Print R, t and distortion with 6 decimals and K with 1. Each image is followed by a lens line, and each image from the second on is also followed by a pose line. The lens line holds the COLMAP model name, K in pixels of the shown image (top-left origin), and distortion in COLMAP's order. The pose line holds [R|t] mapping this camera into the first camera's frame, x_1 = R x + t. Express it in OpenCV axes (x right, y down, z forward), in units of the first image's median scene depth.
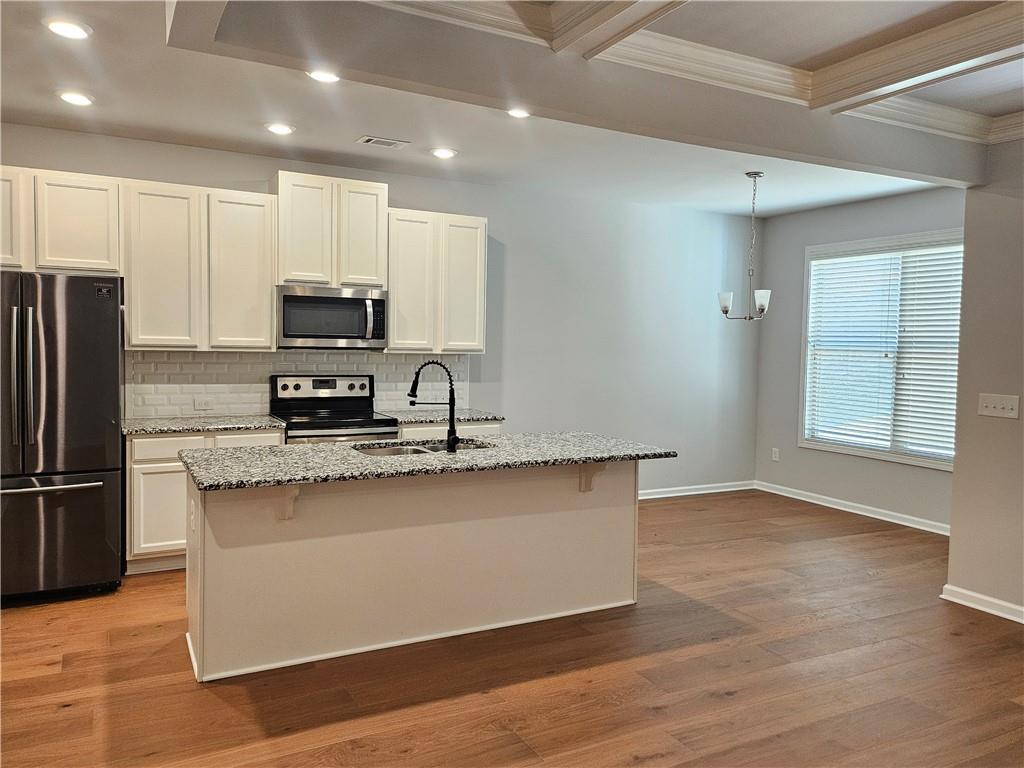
lens RADIAL K [[760.6, 0, 517.1], [0, 760.6, 378.2], [0, 0, 1]] dist [0.067763, -0.070841]
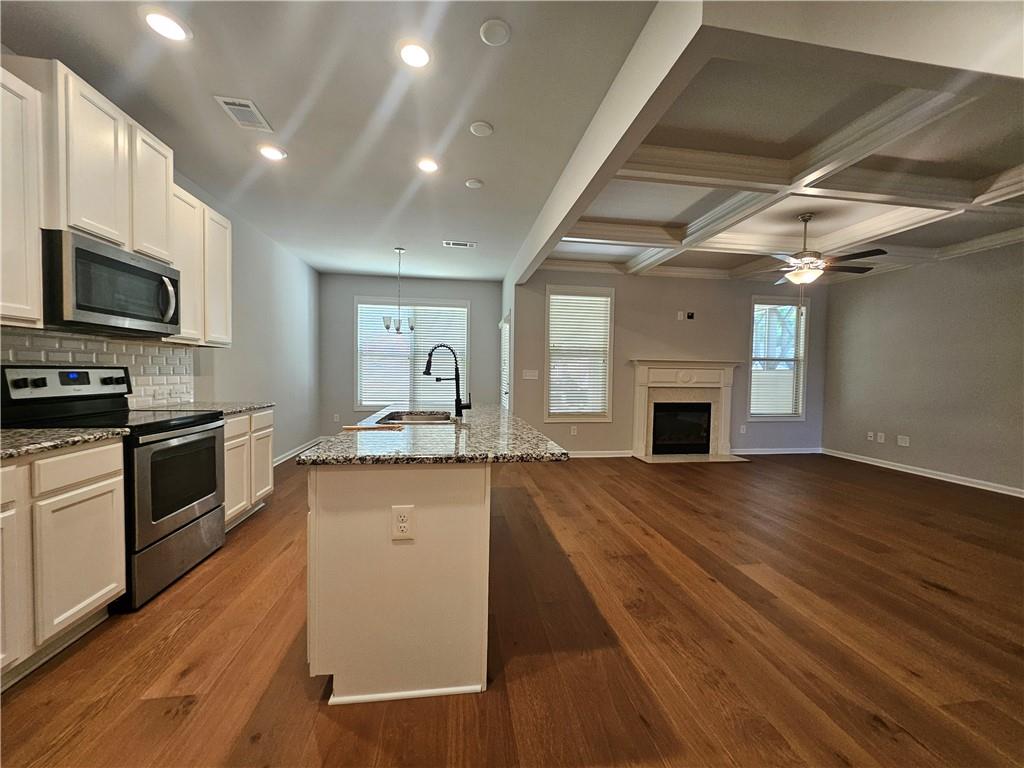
lens RADIAL K [[401.7, 0, 512.0], [0, 401.7, 384.0], [0, 0, 1]] dist [-0.000896, 0.000007]
pose [[0.339537, -0.042369, 0.939638, -0.551603], [0.037392, 0.998803, 0.031526, 0.019539], [-0.939849, 0.024431, 0.340715, 0.542152]]
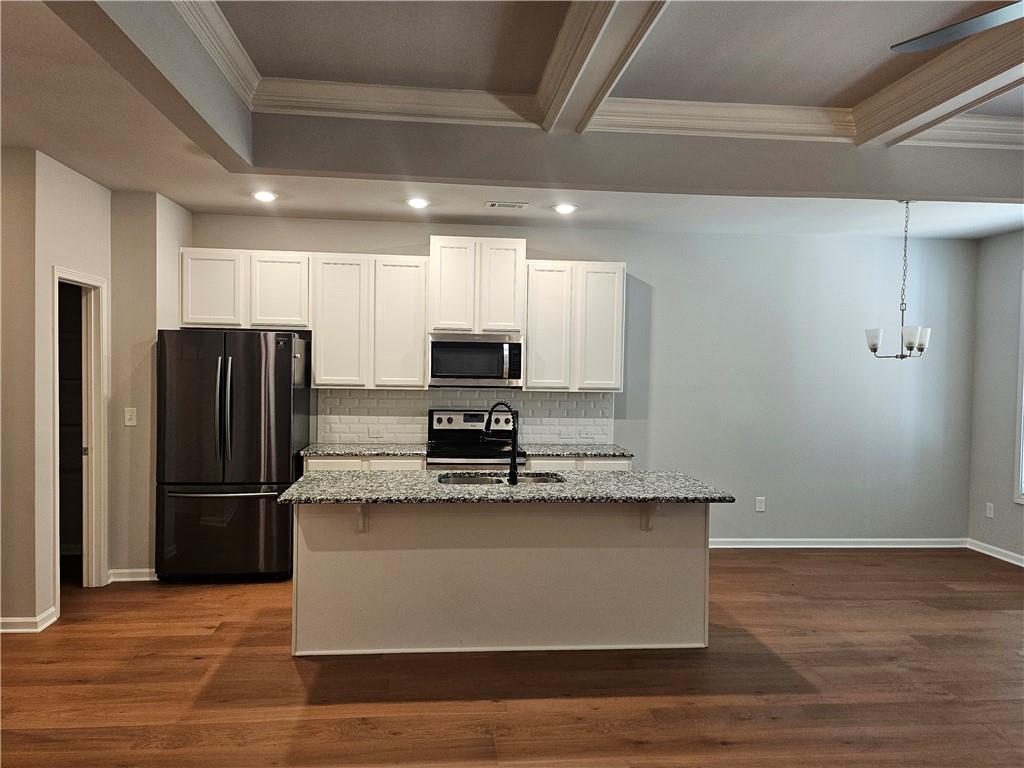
lens RADIAL K [[762.2, 0, 512.0], [0, 762.2, 384.0], [0, 0, 1]] dist [0.038955, -0.003451]
pose [[0.924920, 0.005786, -0.380119, 0.265583], [-0.017357, 0.999484, -0.027018, -0.015453], [0.379766, 0.031587, 0.924543, -0.026733]]
